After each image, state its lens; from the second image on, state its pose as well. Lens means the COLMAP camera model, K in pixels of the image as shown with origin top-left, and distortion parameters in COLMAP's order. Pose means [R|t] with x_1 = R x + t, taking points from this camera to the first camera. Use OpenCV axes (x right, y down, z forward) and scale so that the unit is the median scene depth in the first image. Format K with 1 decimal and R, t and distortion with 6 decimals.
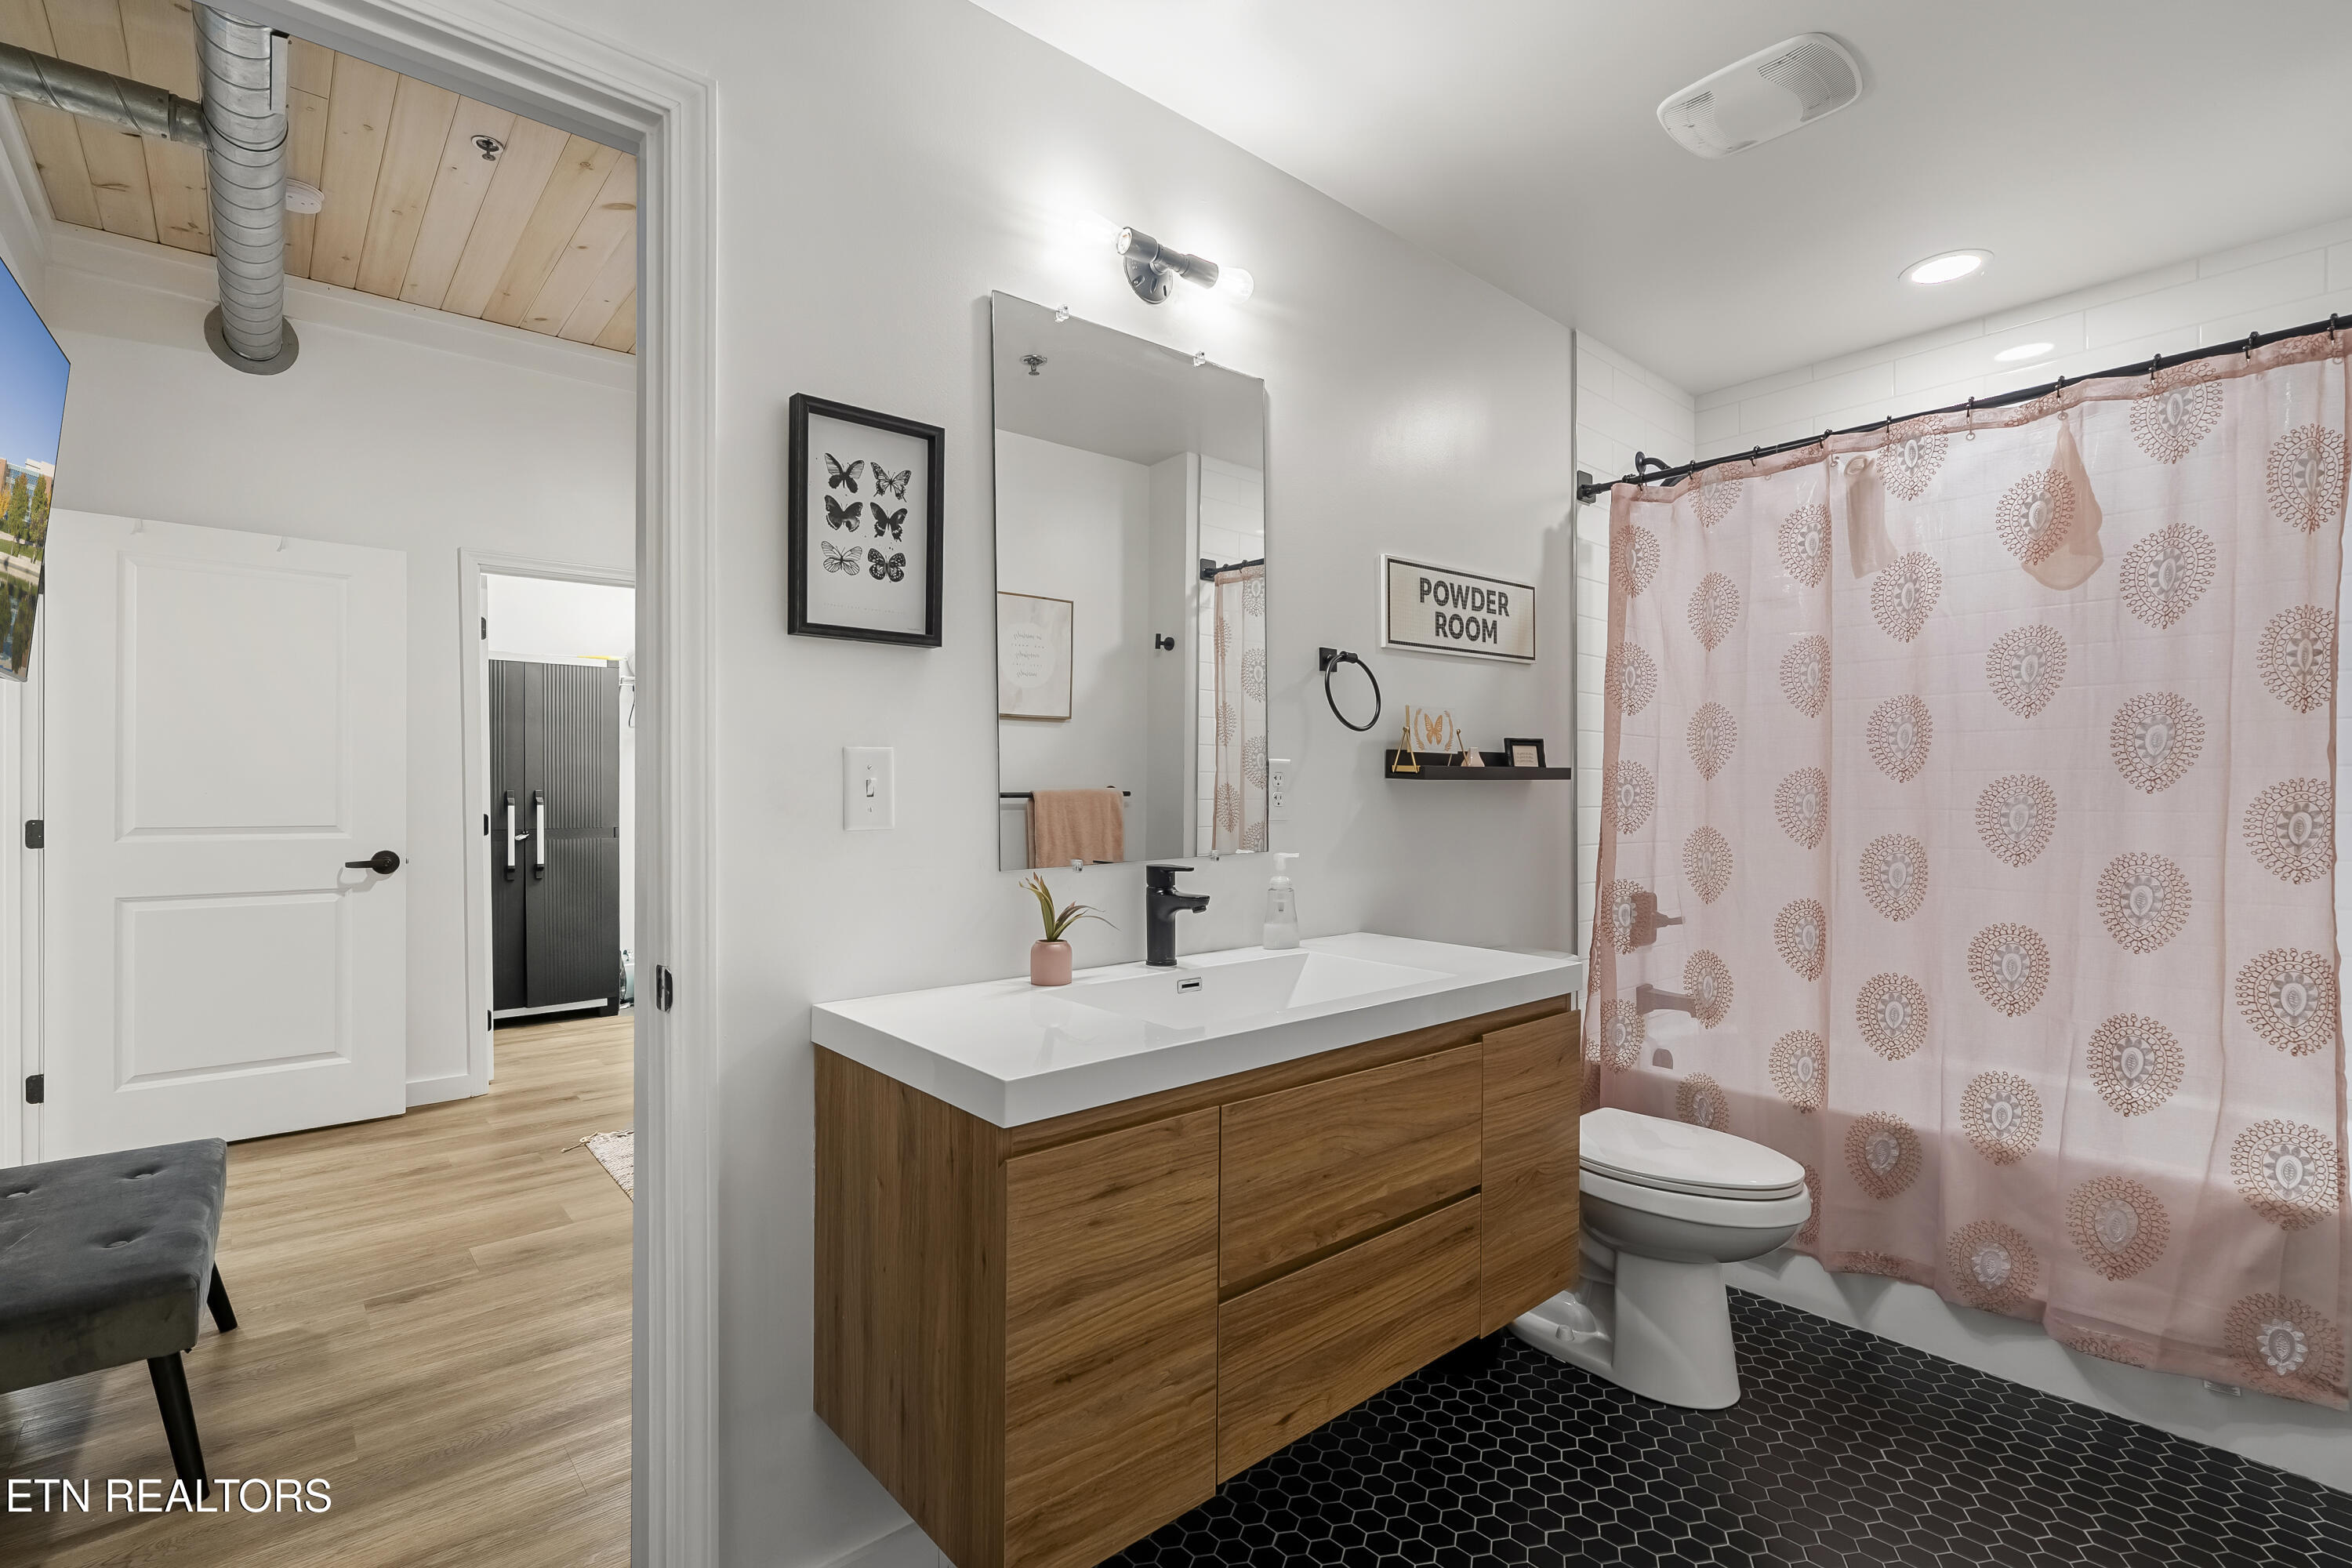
lens RADIAL K [[1080.3, 0, 1115.3], [0, 1080.3, 789.4], [0, 0, 1]] dist [-0.009254, 0.002654]
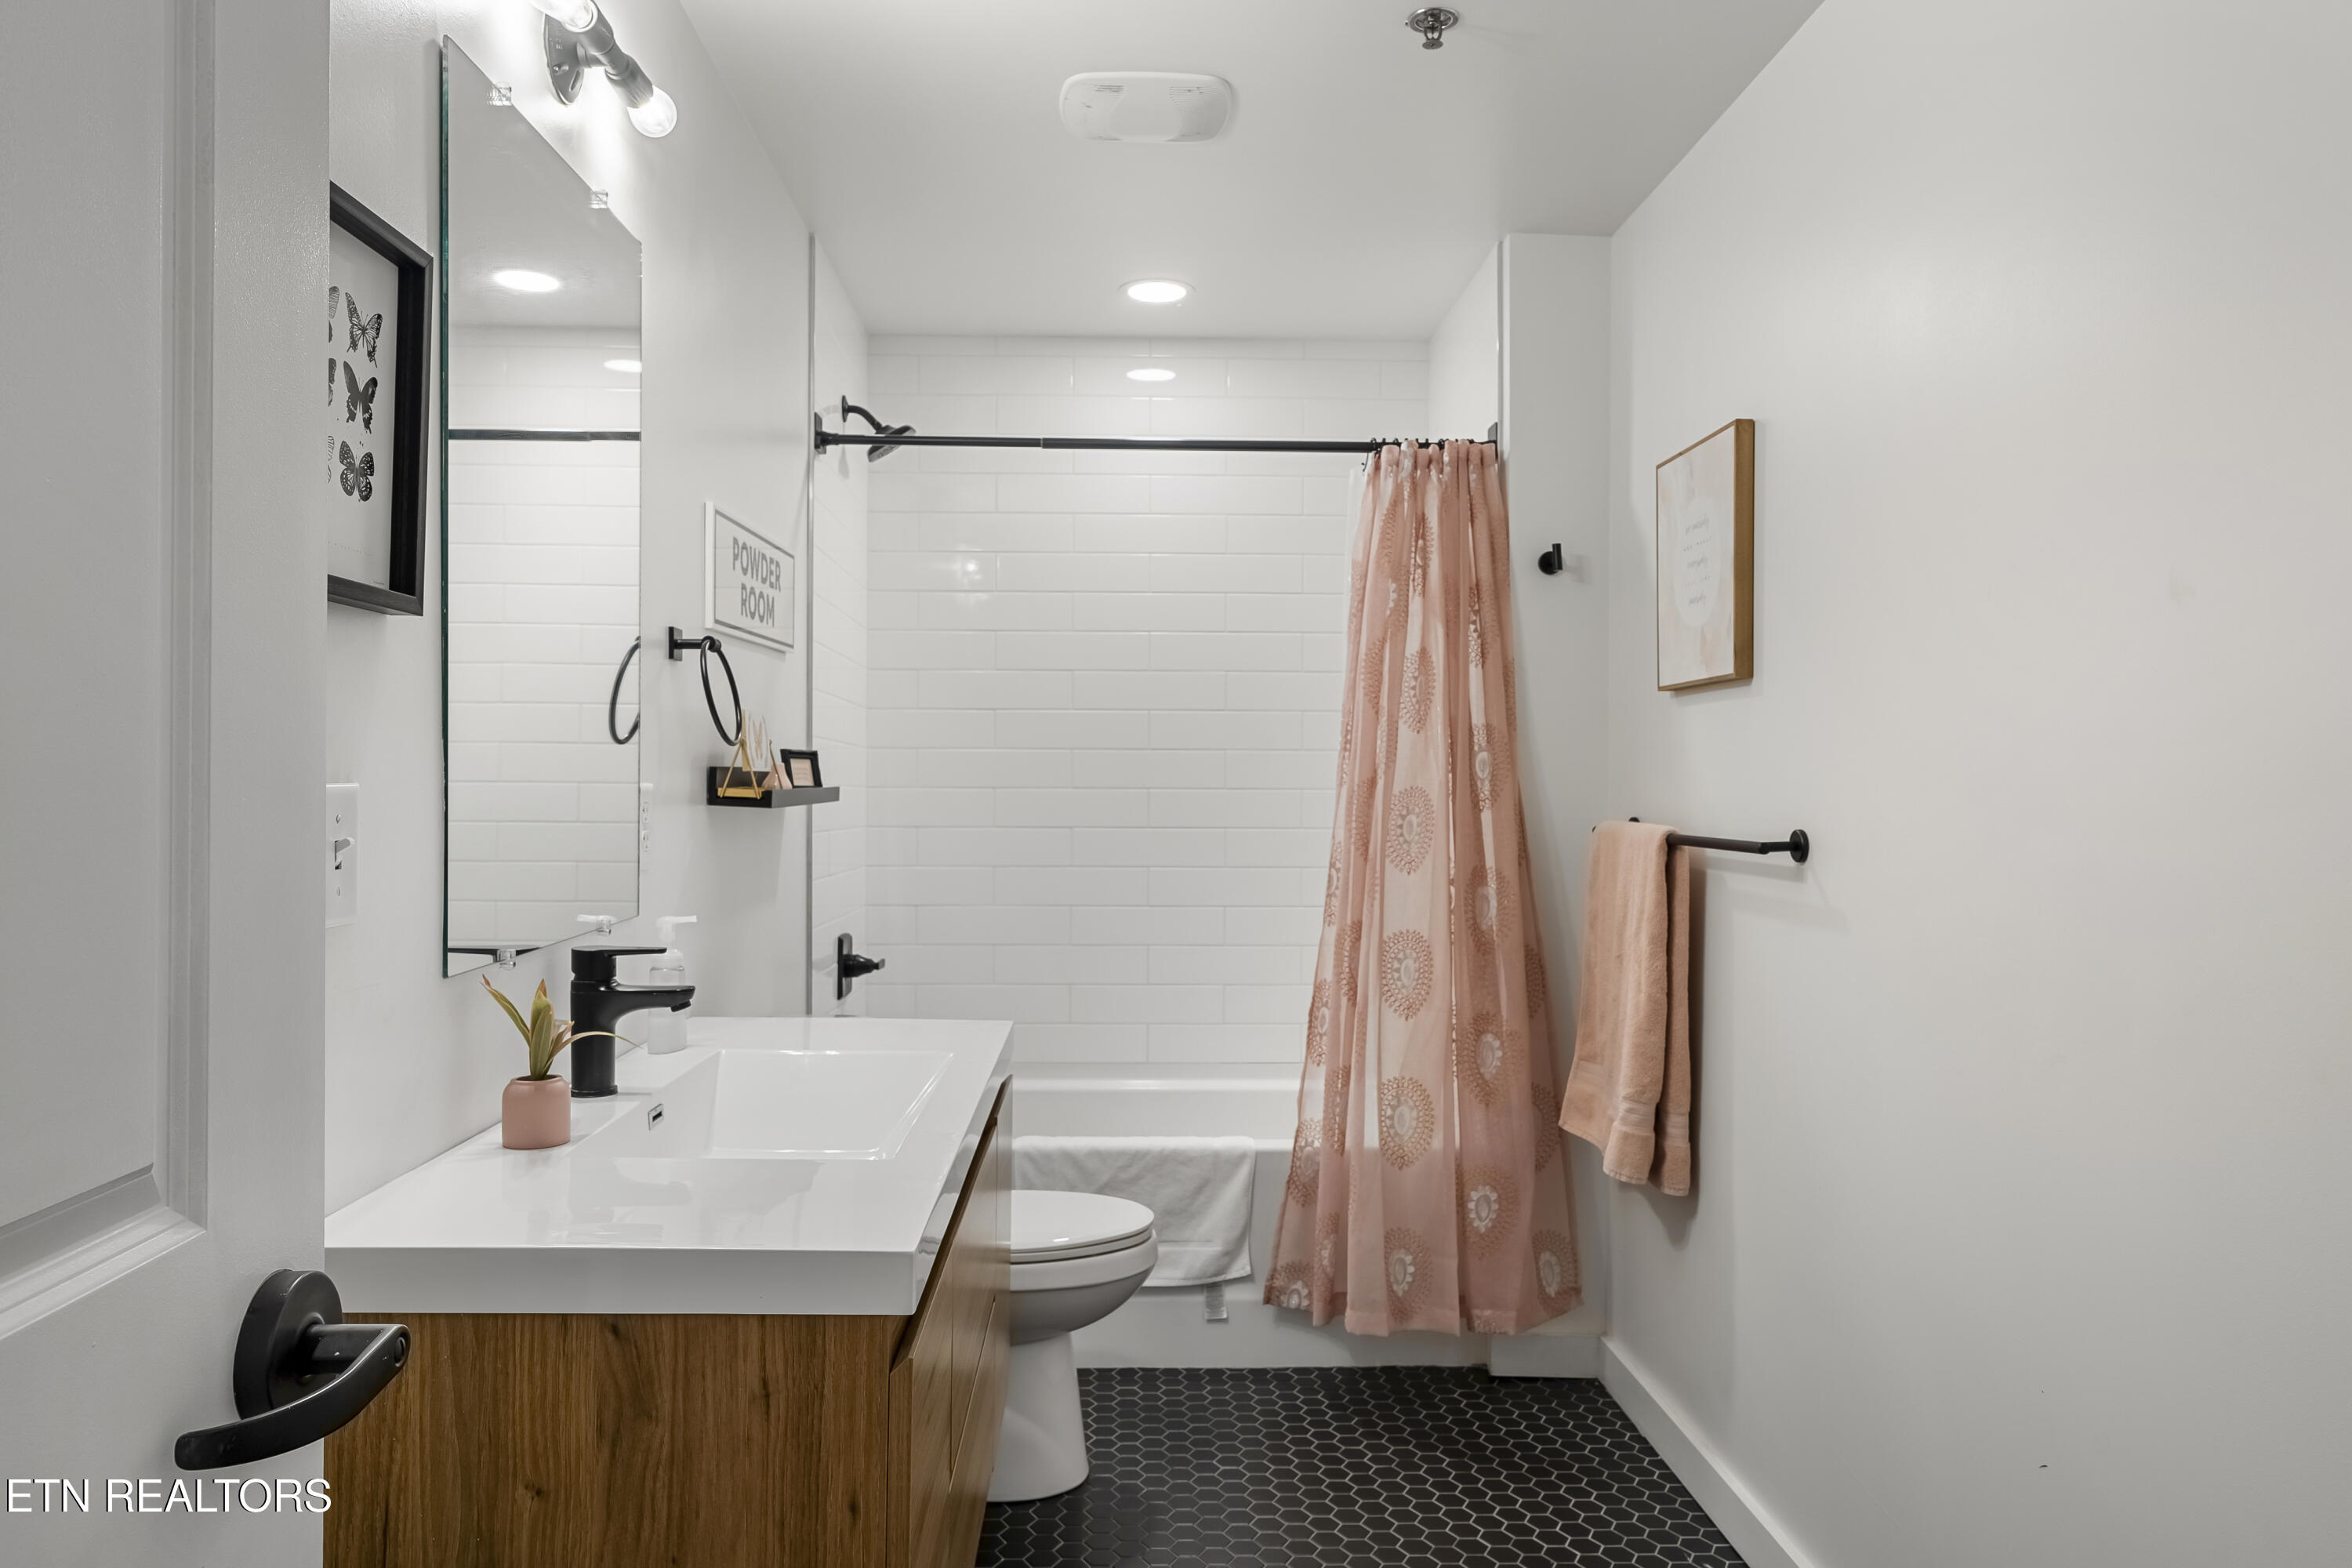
lens RADIAL K [[1610.0, 0, 1141.1], [0, 1610.0, 778.6], [0, 0, 1]] dist [-0.003374, 0.002614]
pose [[0.613230, 0.005227, 0.789887, -0.547081], [-0.008664, 0.999962, 0.000109, -0.039133], [-0.789857, -0.006911, 0.613252, 0.112161]]
